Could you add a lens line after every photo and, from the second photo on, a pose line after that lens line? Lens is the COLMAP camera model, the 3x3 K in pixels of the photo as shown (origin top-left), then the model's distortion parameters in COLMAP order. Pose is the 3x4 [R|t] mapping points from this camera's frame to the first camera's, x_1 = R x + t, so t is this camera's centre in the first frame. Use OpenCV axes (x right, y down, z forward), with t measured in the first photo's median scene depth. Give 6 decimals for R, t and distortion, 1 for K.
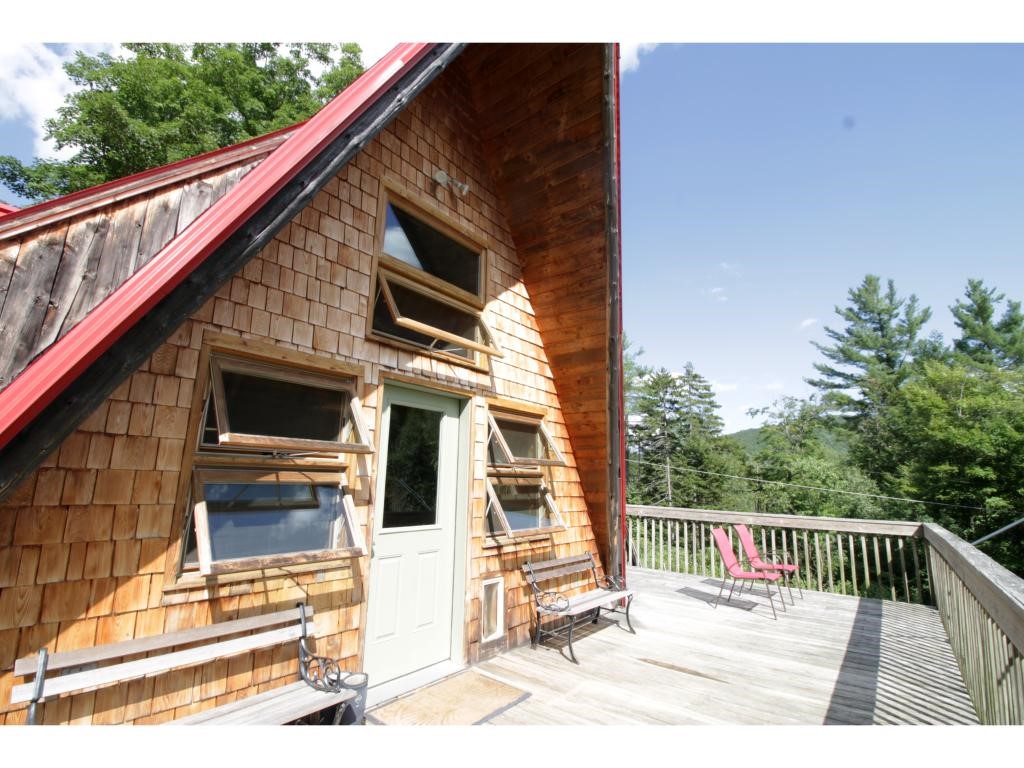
lens RADIAL K [[489.6, 0, 513.1], [0, 489.6, 373.1], [0, 0, 1]] dist [-0.001074, -0.012438]
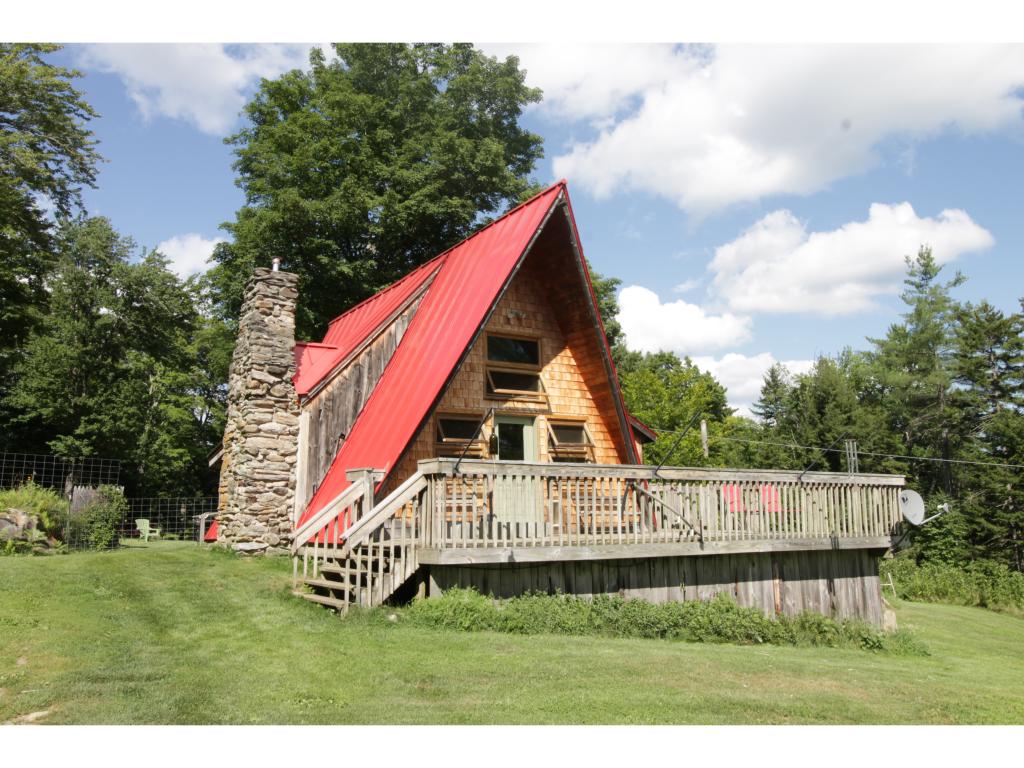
lens RADIAL K [[709.2, 0, 515.2], [0, 709.2, 390.1], [0, 0, 1]] dist [0.013429, -0.008090]
pose [[0.943623, -0.091874, -0.318017, 0.698506], [0.109939, 0.993161, 0.039291, -0.166106], [0.312232, -0.072038, 0.947271, -1.653479]]
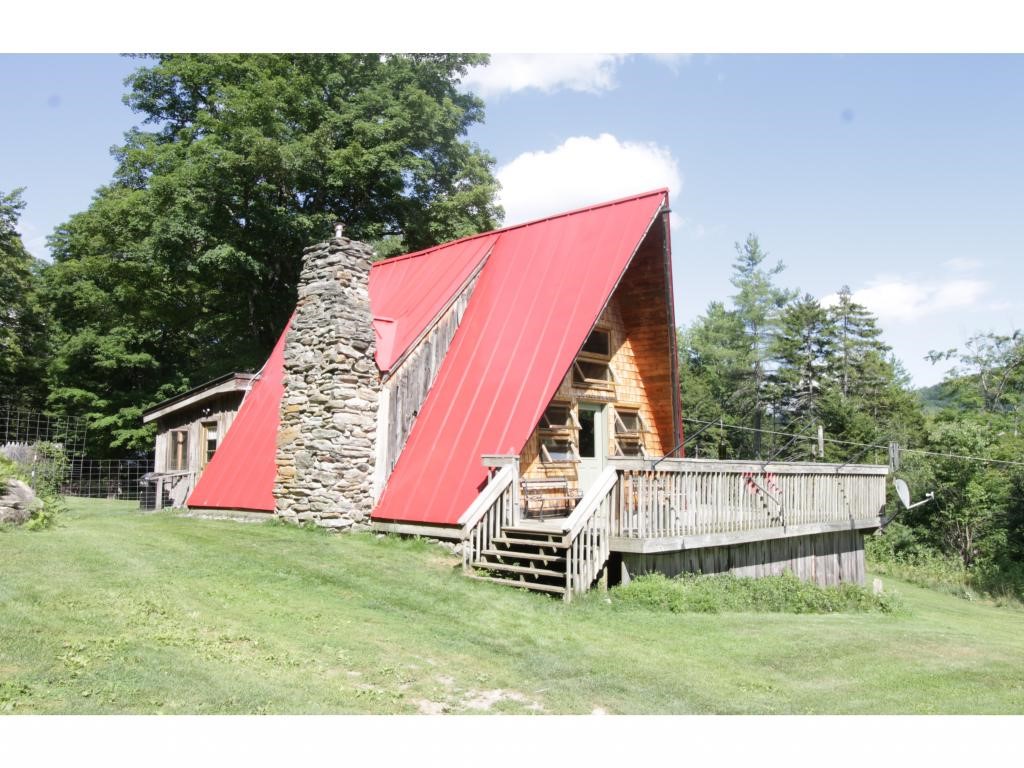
lens RADIAL K [[709.2, 0, 519.8], [0, 709.2, 387.1], [0, 0, 1]] dist [0.013429, -0.008090]
pose [[0.994708, -0.023143, -0.100098, -0.135781], [0.034654, 0.992780, 0.114833, -0.358941], [0.096717, -0.117694, 0.988329, -1.953607]]
